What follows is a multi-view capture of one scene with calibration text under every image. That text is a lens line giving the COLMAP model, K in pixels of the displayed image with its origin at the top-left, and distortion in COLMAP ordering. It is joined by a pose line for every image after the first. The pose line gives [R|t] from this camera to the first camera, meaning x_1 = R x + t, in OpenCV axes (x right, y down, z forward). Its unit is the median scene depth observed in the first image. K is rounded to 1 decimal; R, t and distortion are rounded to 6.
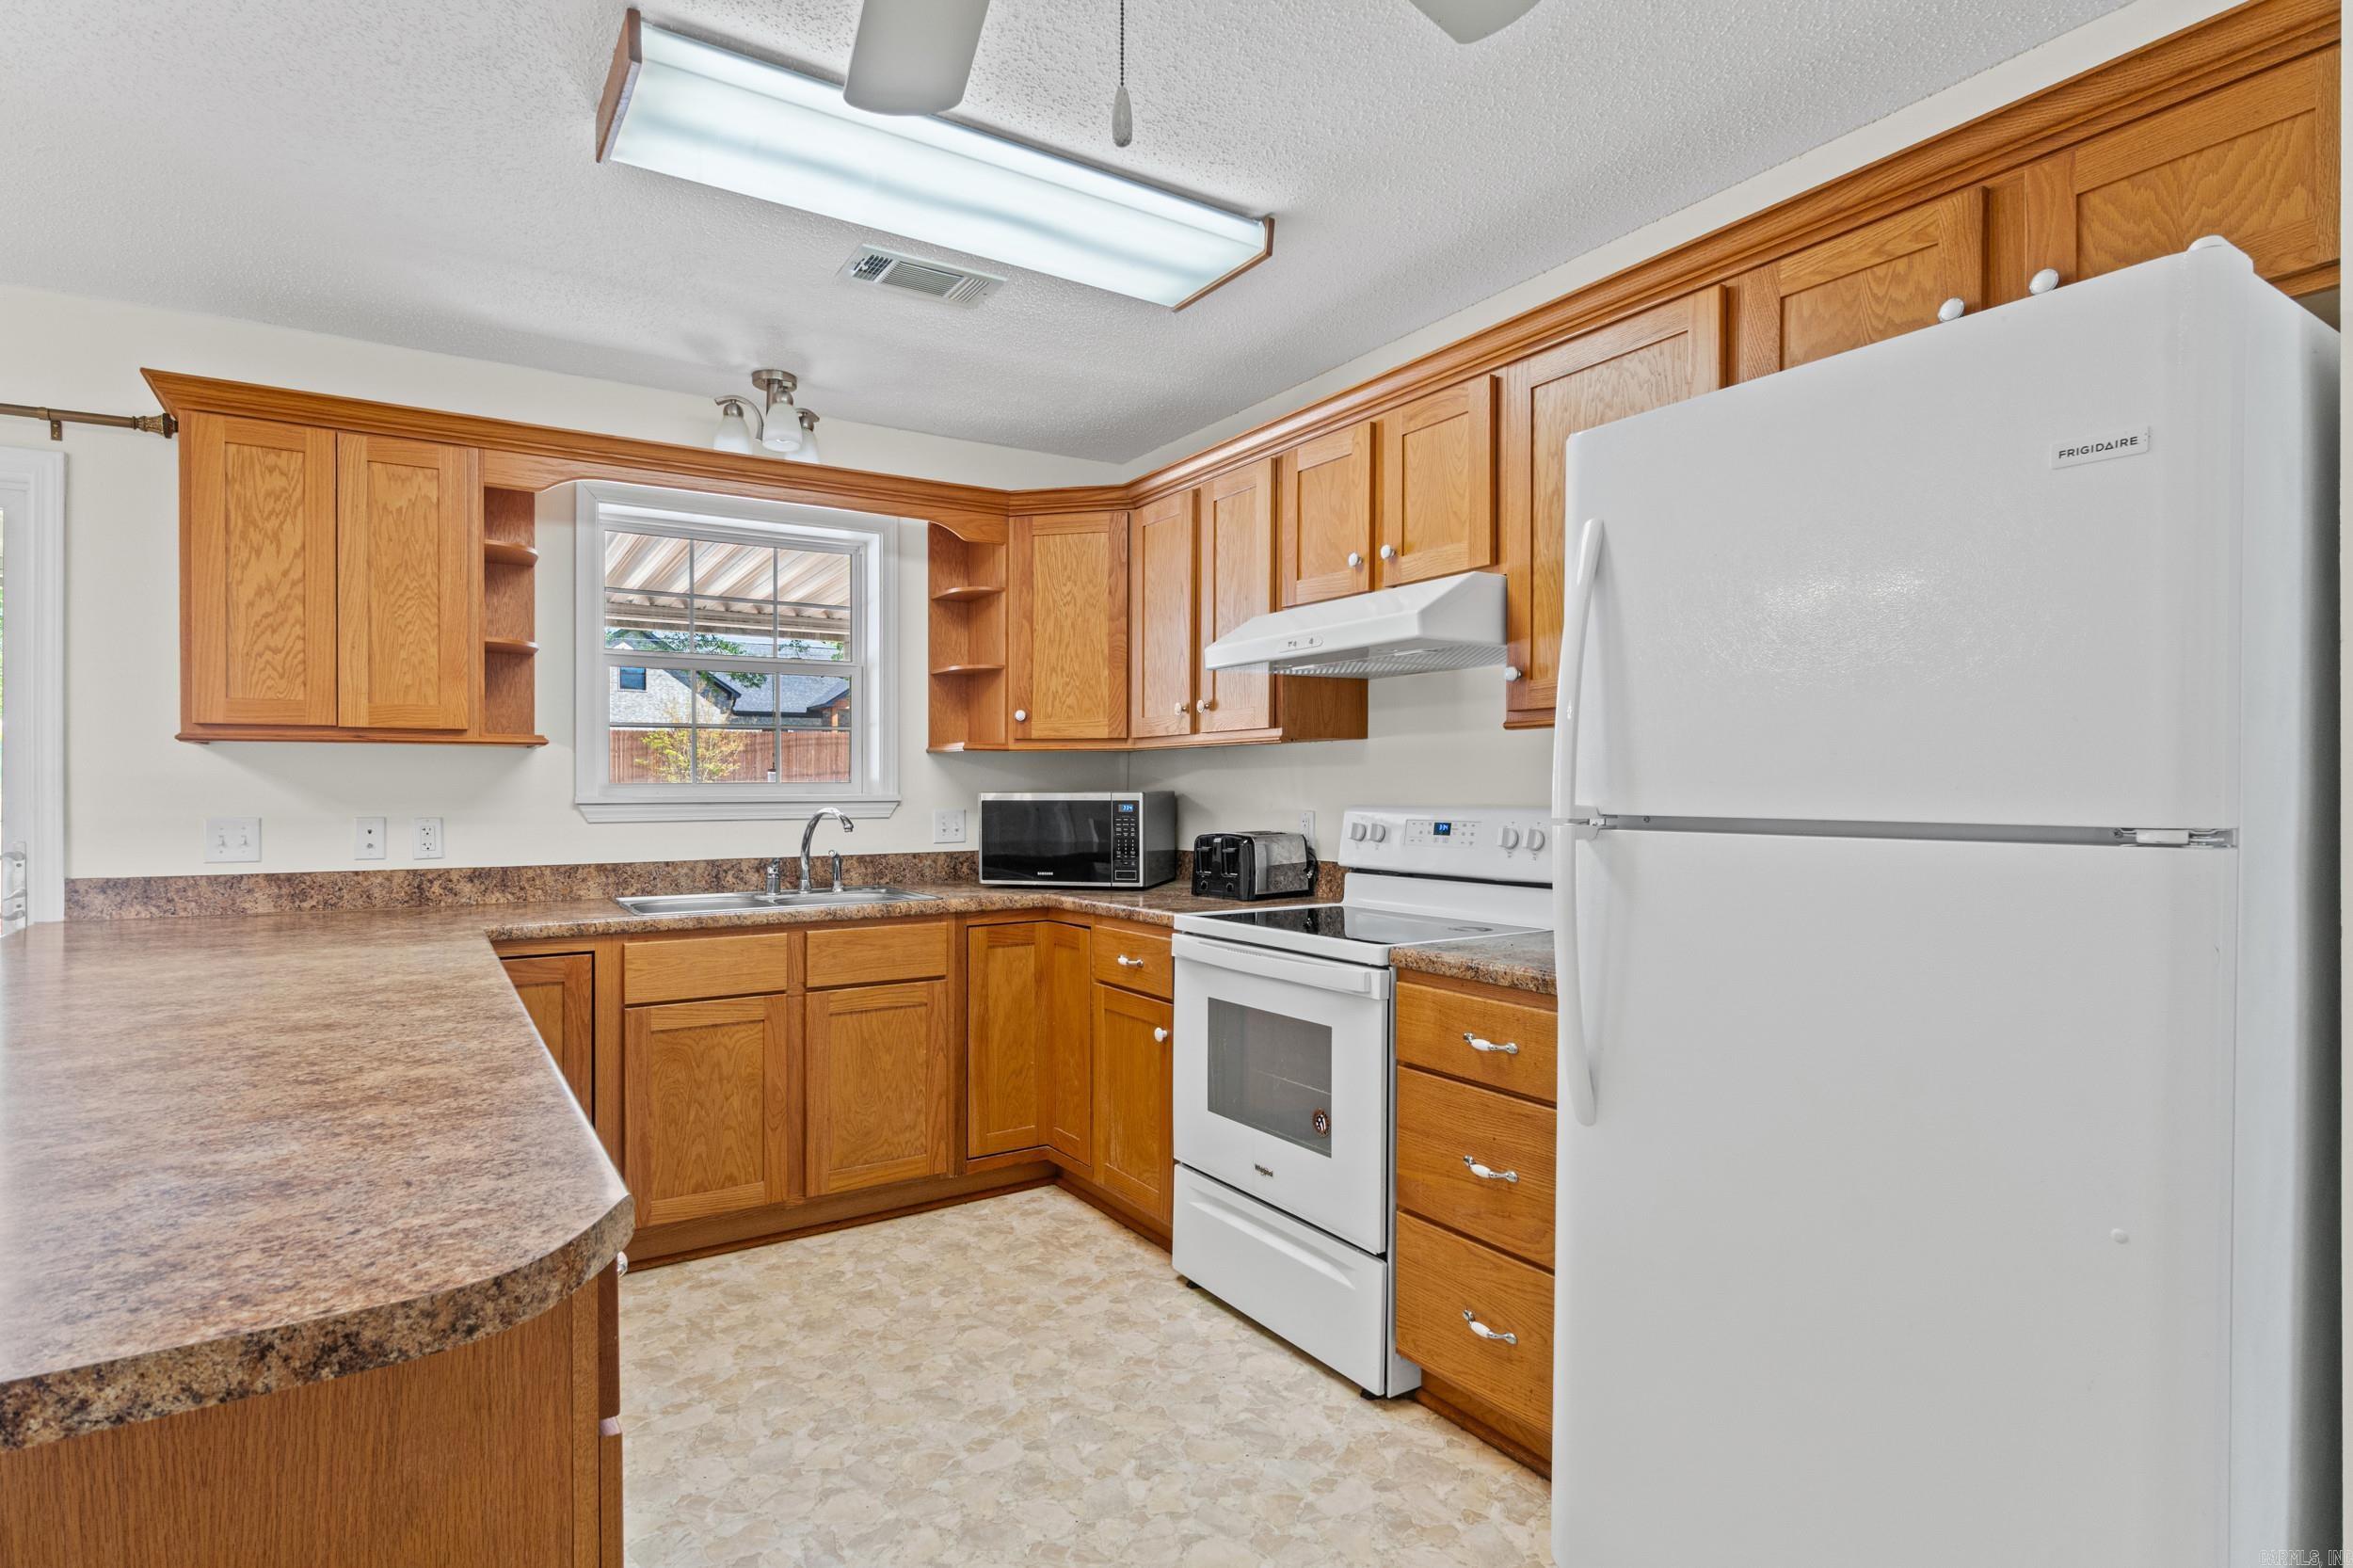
lens RADIAL K [[1186.3, 0, 1171.3], [0, 1186.3, 789.9], [0, 0, 1]] dist [-0.001075, -0.001652]
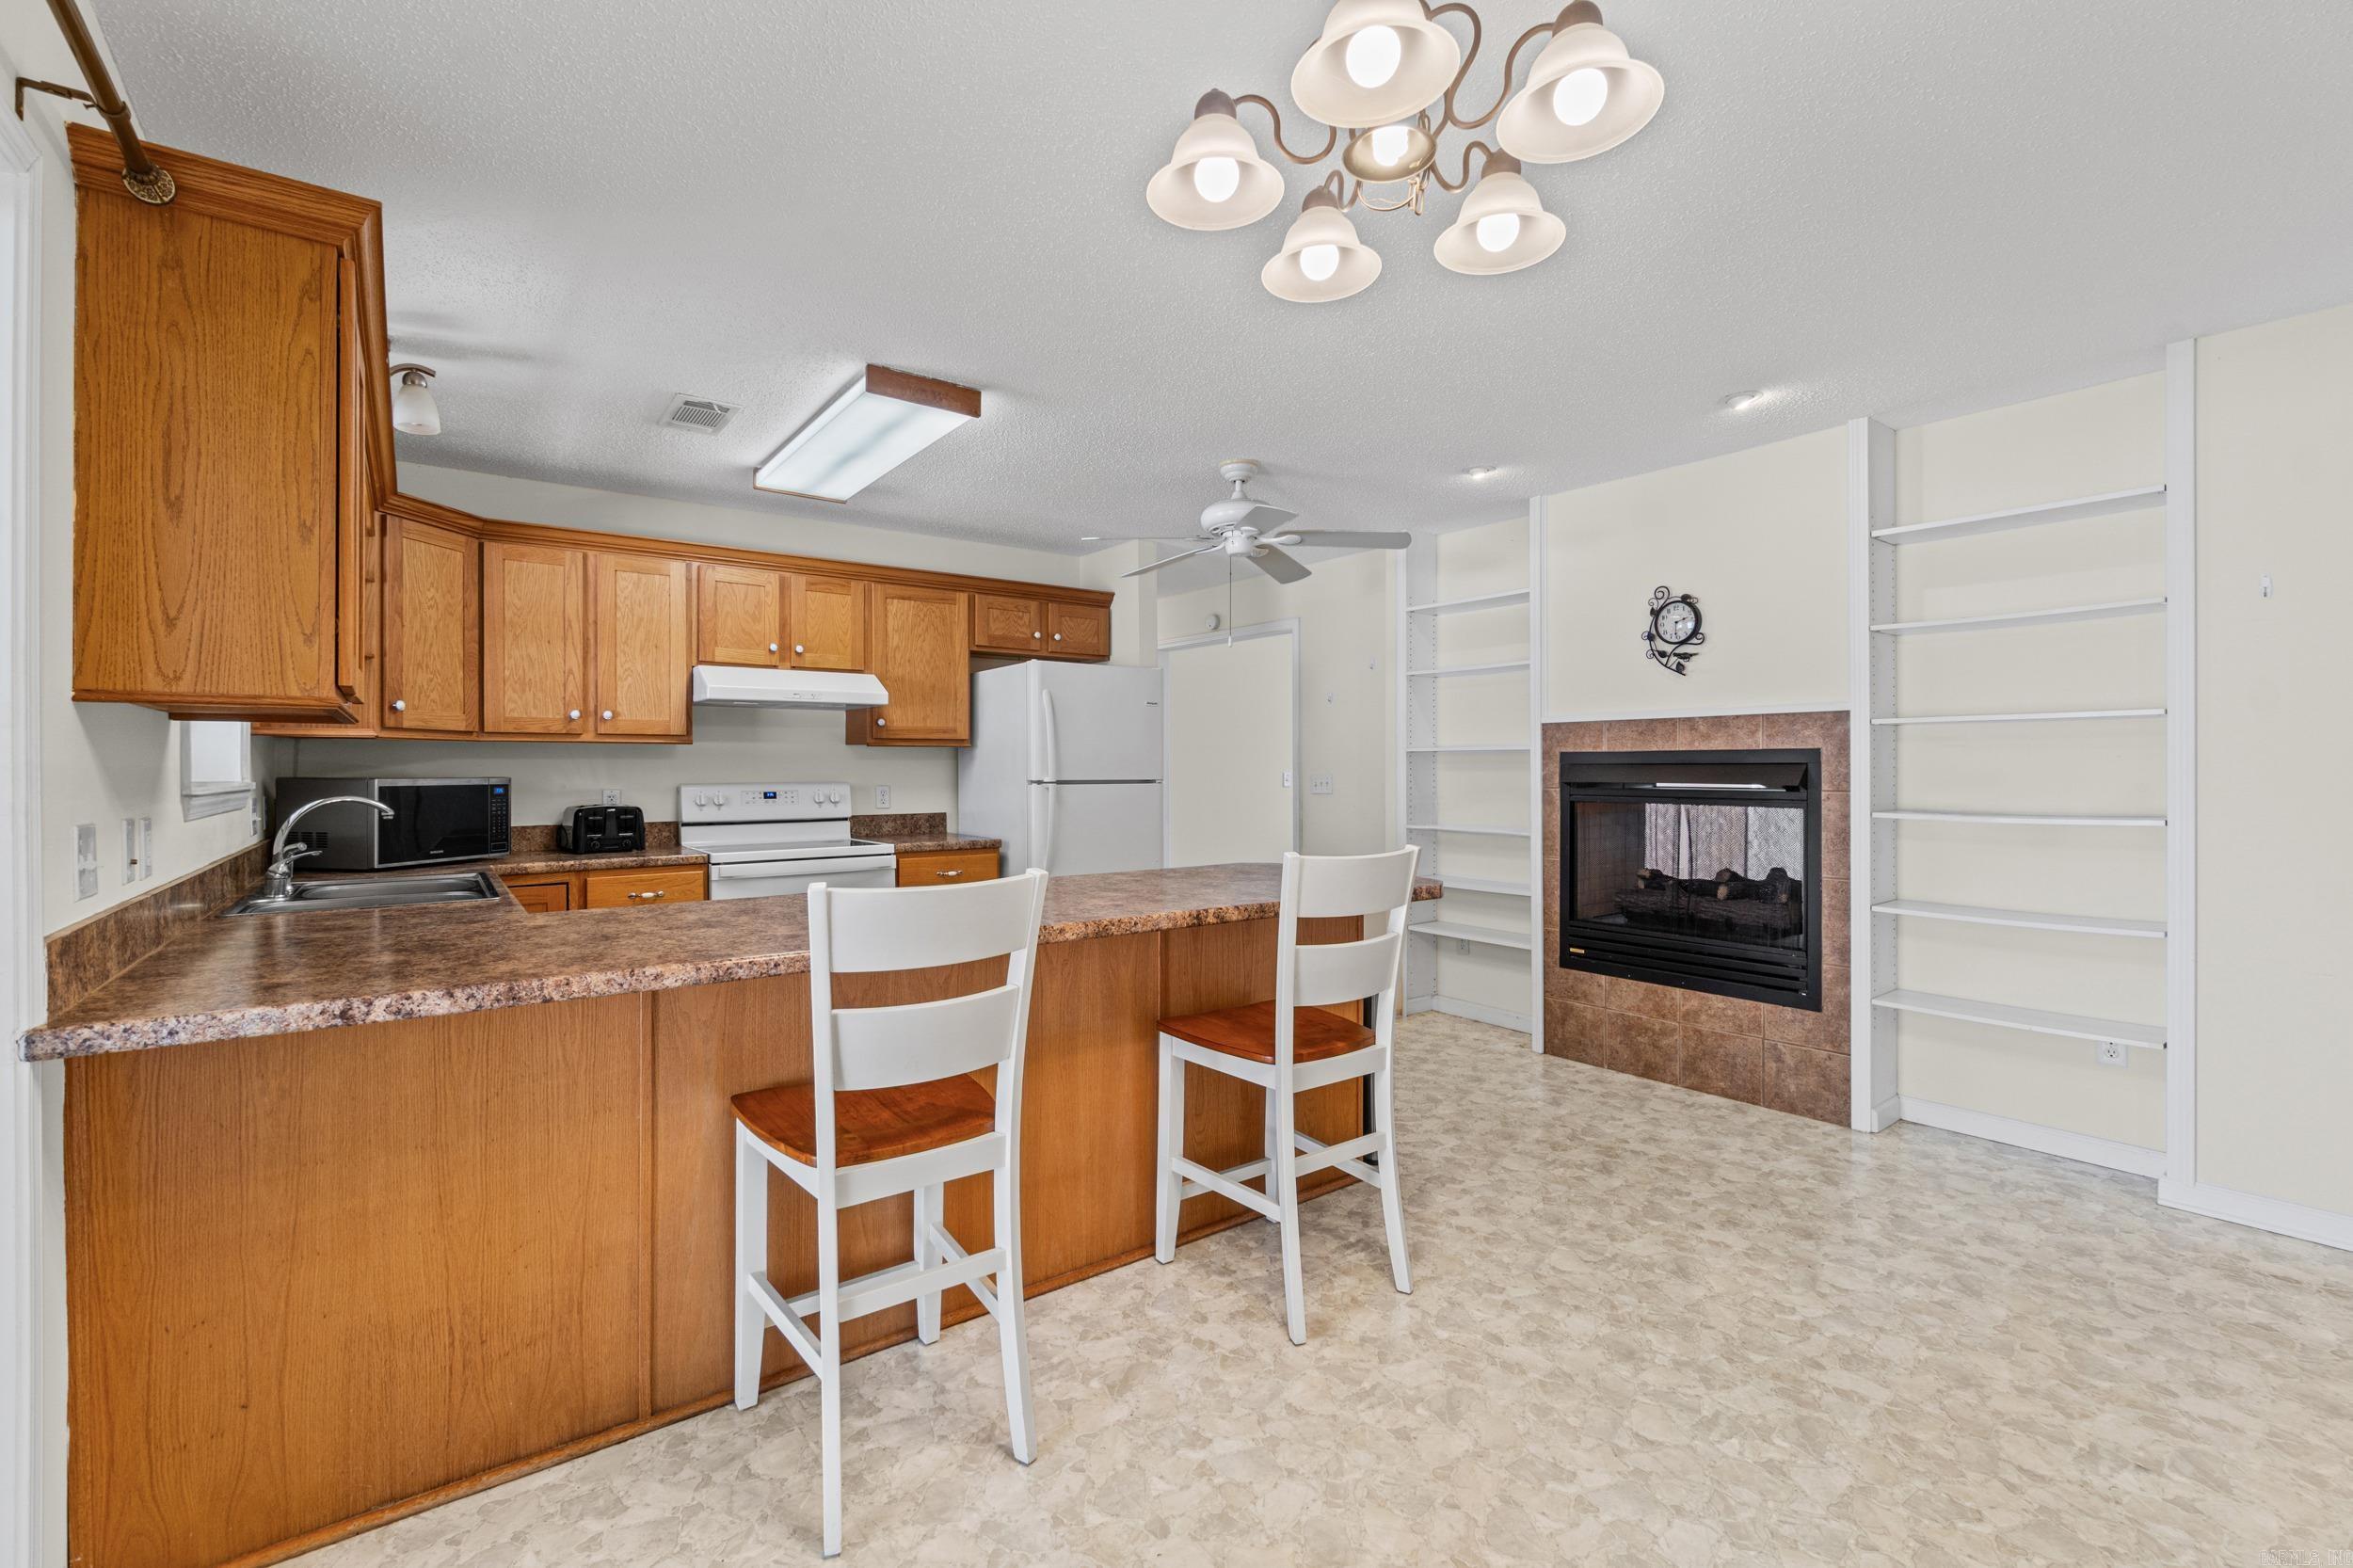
lens RADIAL K [[1002.9, 0, 1132.1], [0, 1002.9, 774.1], [0, 0, 1]] dist [-0.002784, 0.000632]
pose [[-0.040919, 0.000135, 0.999162, -1.310184], [0.005936, 0.999982, 0.000108, 0.002630], [-0.999145, 0.005935, -0.040919, 0.483360]]
